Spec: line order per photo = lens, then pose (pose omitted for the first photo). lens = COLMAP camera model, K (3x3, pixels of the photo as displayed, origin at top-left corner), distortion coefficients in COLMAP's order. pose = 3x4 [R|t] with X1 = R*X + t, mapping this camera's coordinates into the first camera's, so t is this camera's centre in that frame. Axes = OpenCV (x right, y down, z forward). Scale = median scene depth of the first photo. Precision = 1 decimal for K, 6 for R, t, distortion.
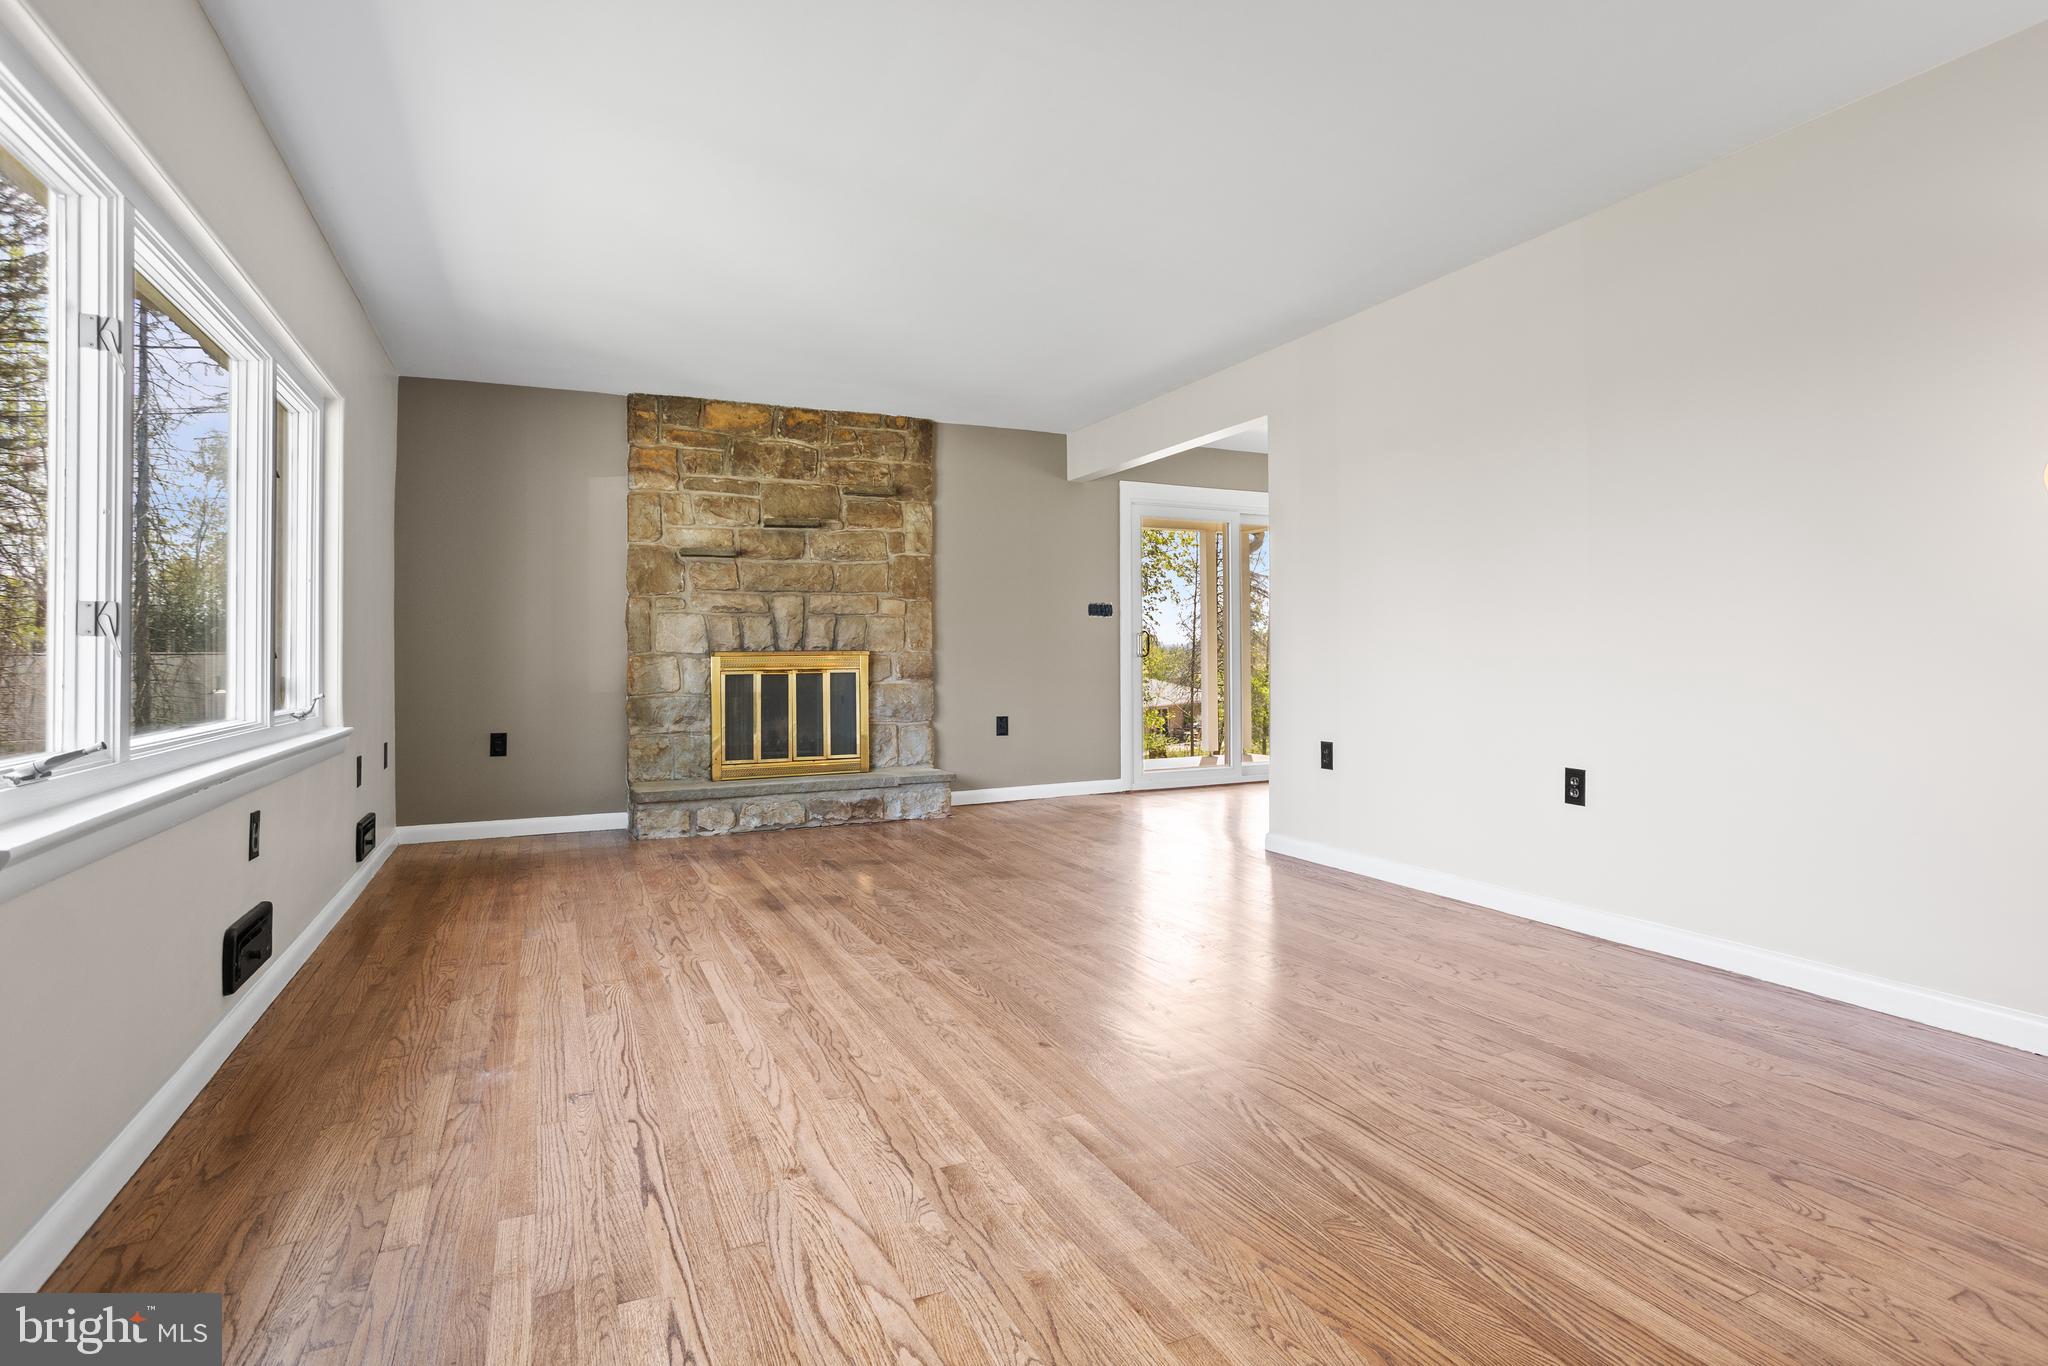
lens RADIAL K [[989.1, 0, 1024.0], [0, 989.1, 683.0], [0, 0, 1]] dist [-0.035150, 0.000023]
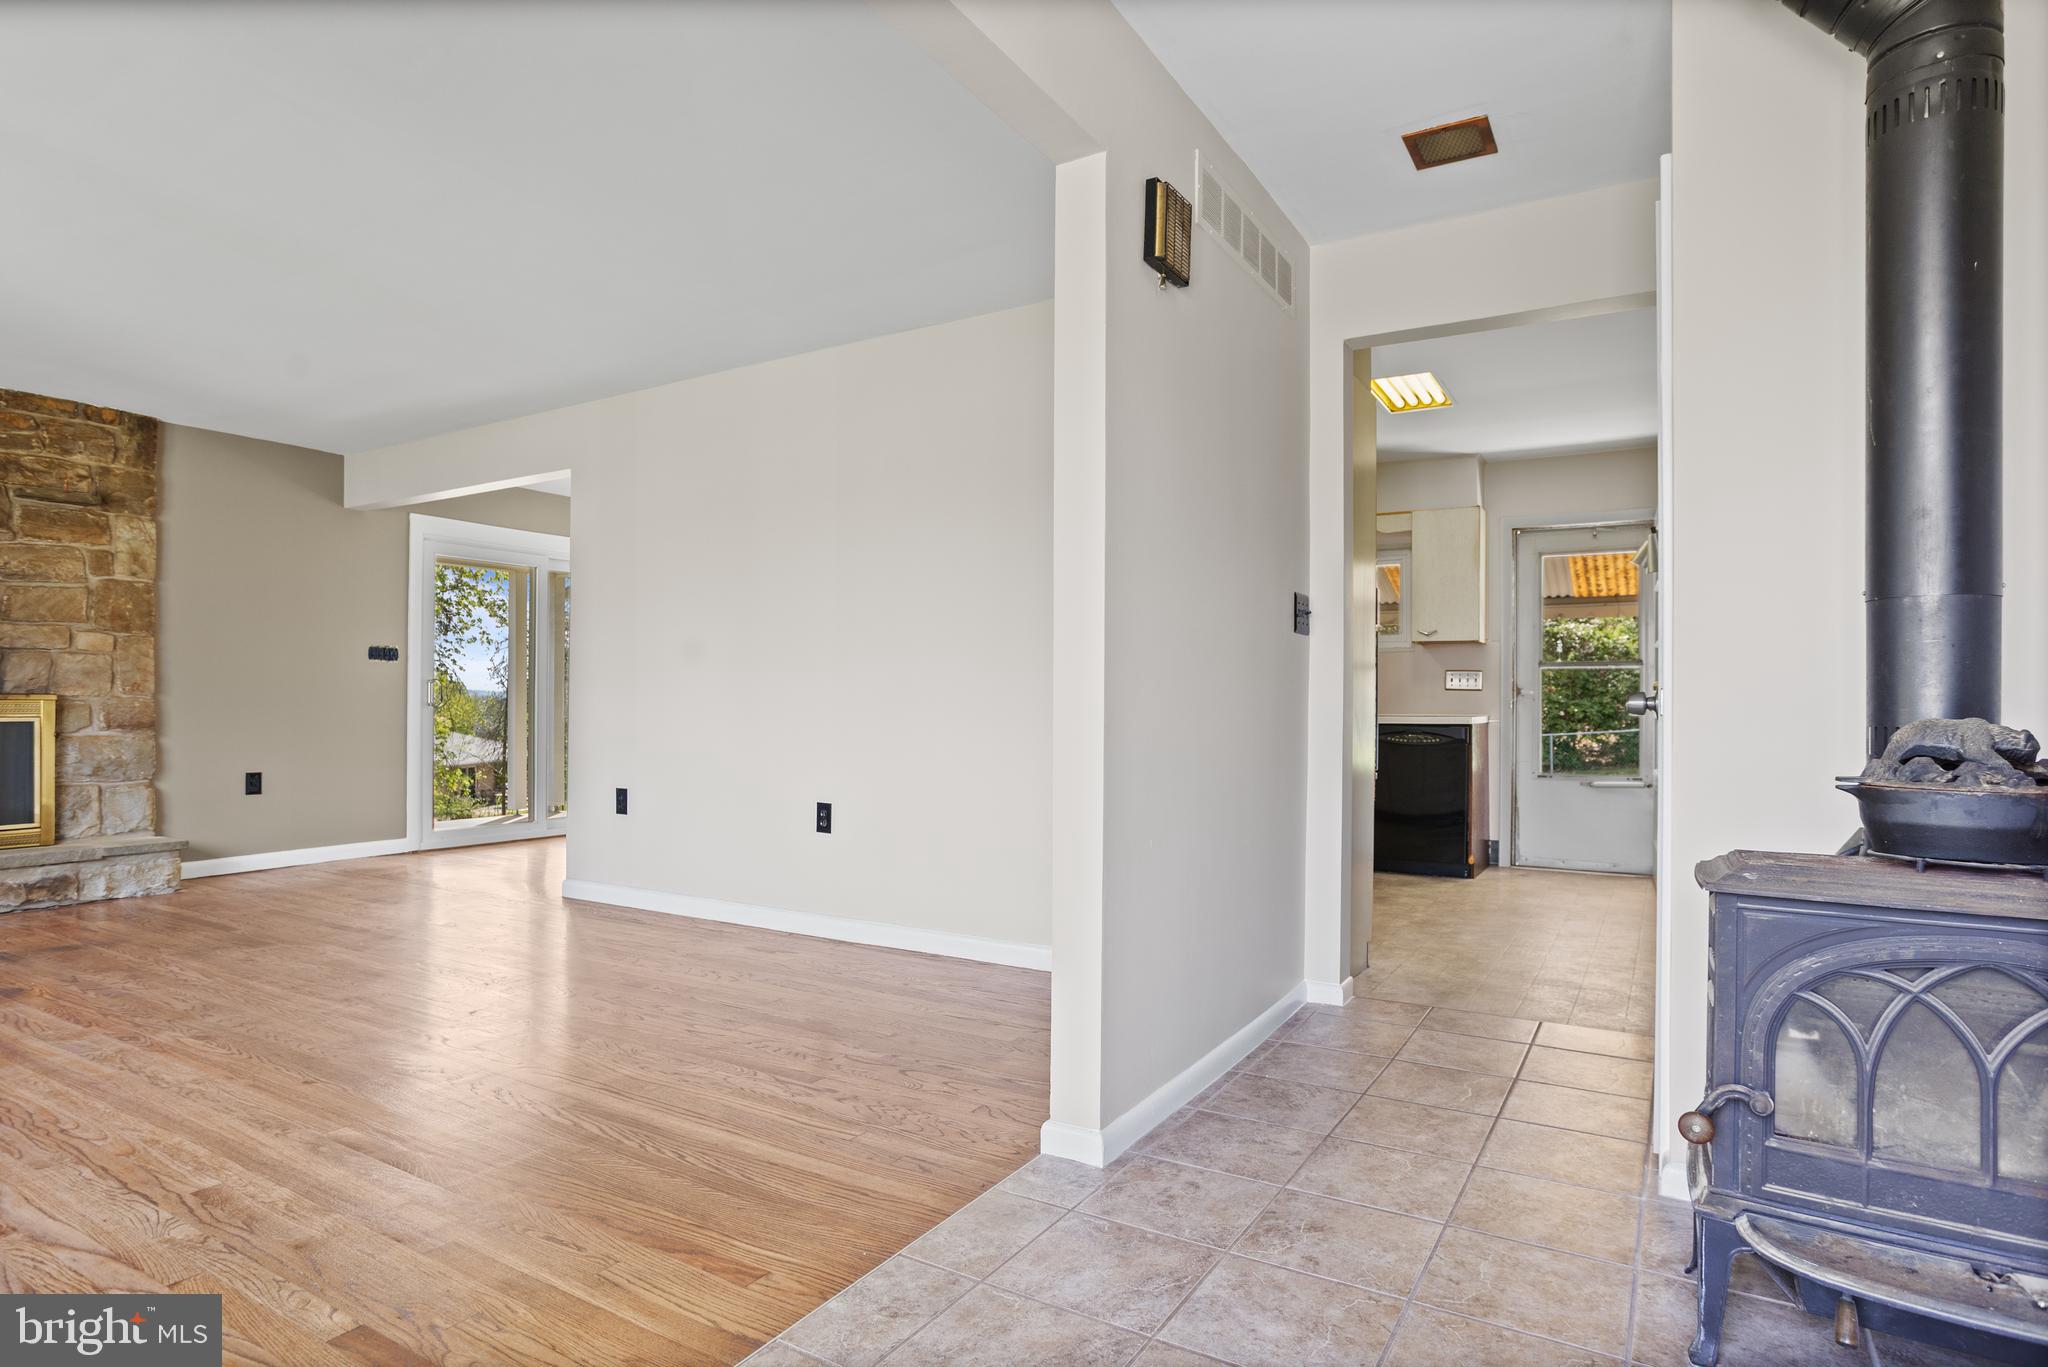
lens RADIAL K [[1125.6, 0, 992.9], [0, 1125.6, 709.3], [0, 0, 1]] dist [-0.023452, 0.024456]
pose [[0.842351, 0.010832, 0.538821, -0.007897], [0.003644, 0.999661, -0.025793, 0.008426], [-0.538918, 0.023690, 0.842025, -0.258313]]
